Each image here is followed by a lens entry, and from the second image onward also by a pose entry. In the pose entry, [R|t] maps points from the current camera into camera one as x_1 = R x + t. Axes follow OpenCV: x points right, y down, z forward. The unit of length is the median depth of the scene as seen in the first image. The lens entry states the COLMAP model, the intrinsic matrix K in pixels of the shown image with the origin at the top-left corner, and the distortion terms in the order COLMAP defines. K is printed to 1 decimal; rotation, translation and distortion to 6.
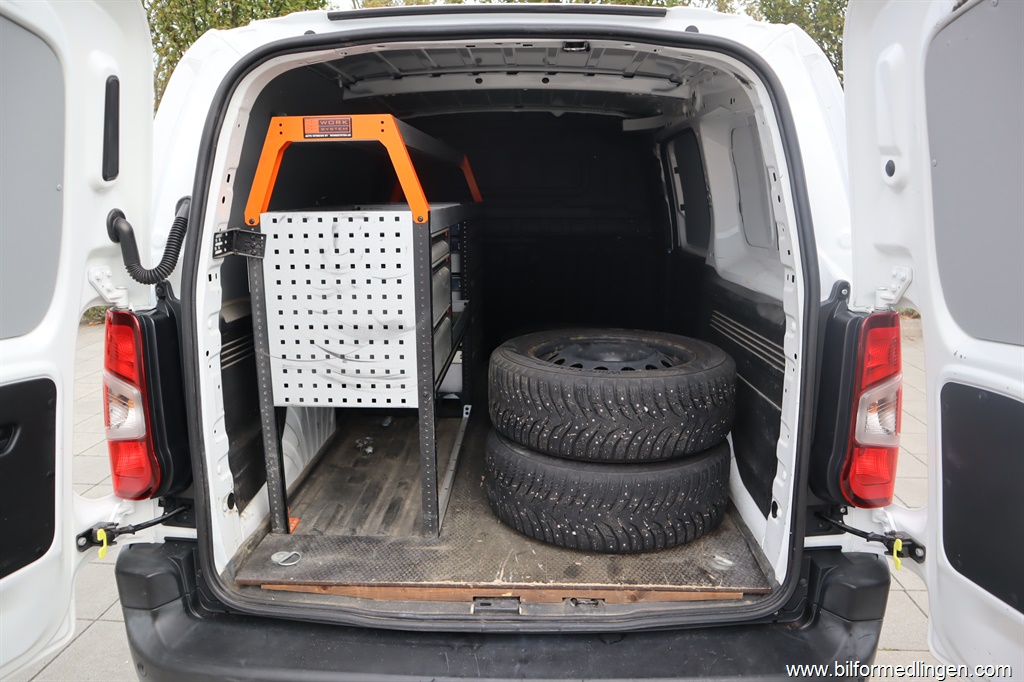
lens RADIAL K [[712.0, 0, 512.0], [0, 712.0, 341.0], [0, 0, 1]] dist [-0.135601, 0.083270]
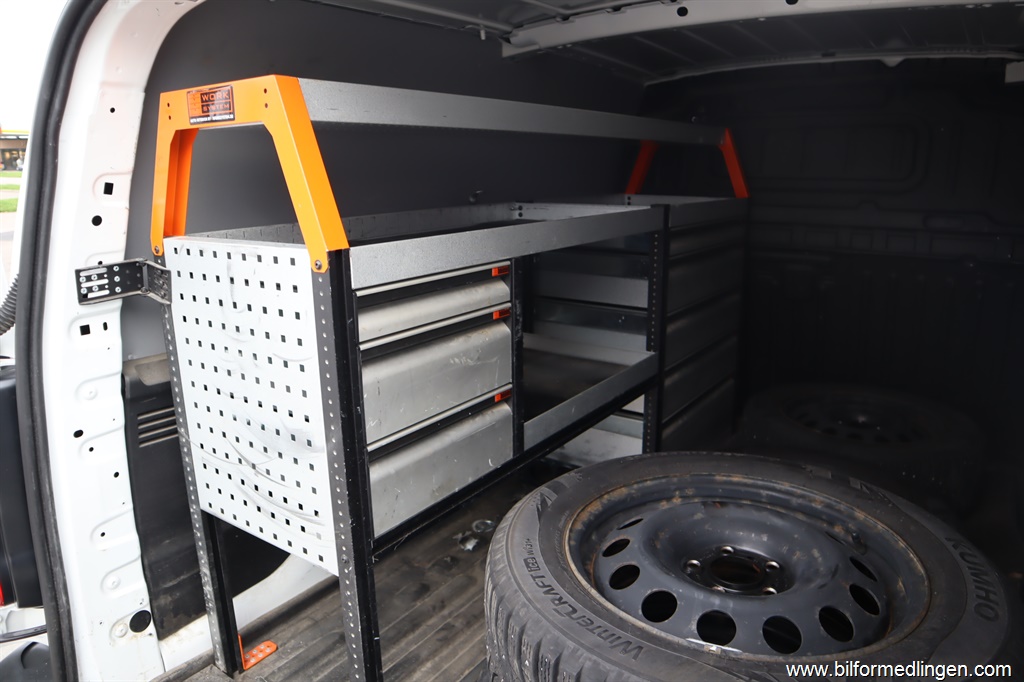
lens RADIAL K [[712.0, 0, 512.0], [0, 712.0, 341.0], [0, 0, 1]] dist [-0.135601, 0.083270]
pose [[0.836936, 0.126309, -0.532527, 0.284732], [-0.104577, 0.991984, 0.070930, -0.163069], [0.537217, -0.003674, 0.843436, 0.601188]]
